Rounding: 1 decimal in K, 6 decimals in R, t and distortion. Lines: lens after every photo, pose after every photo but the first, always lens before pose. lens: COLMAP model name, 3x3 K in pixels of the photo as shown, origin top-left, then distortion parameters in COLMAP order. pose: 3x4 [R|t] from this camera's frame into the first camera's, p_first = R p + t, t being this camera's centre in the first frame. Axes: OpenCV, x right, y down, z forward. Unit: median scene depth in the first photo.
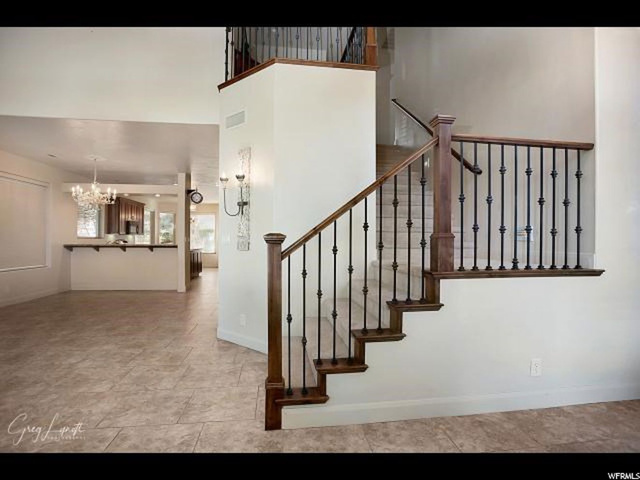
lens RADIAL K [[318.7, 0, 314.6], [0, 318.7, 238.6], [0, 0, 1]] dist [-0.075899, 0.039645]
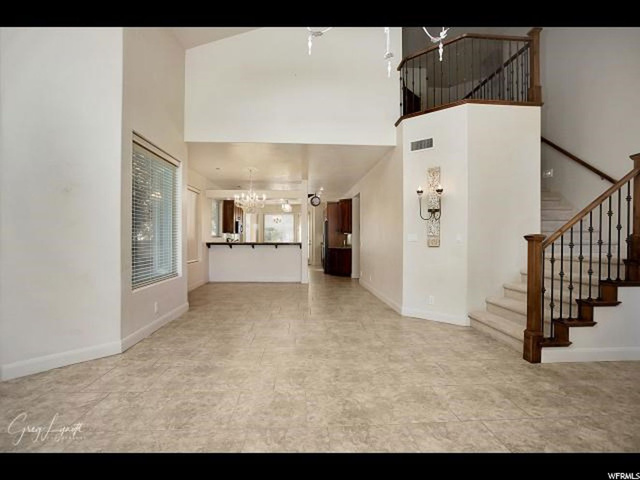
lens RADIAL K [[318.7, 0, 314.6], [0, 318.7, 238.6], [0, 0, 1]] dist [-0.075899, 0.039645]
pose [[0.996831, -0.000326, -0.079553, -0.620821], [0.000809, 0.999981, 0.006035, -0.003406], [0.079550, -0.006080, 0.996812, -0.333188]]
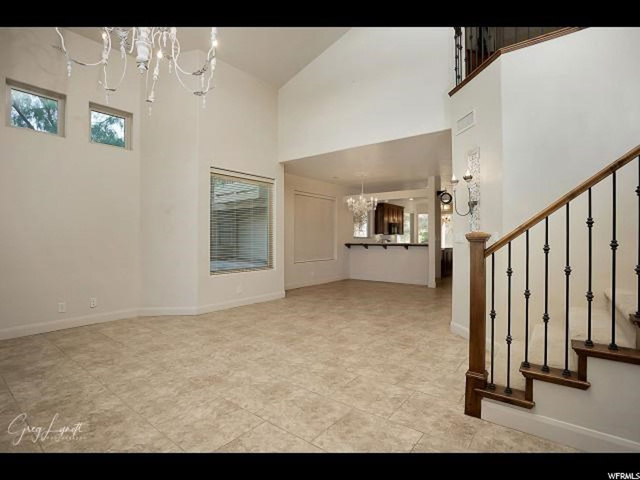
lens RADIAL K [[318.7, 0, 314.6], [0, 318.7, 238.6], [0, 0, 1]] dist [-0.075899, 0.039645]
pose [[0.695864, -0.006425, -0.718145, 0.143235], [0.008274, 0.999965, -0.000929, 0.000952], [0.718126, -0.005296, 0.695893, -0.068934]]
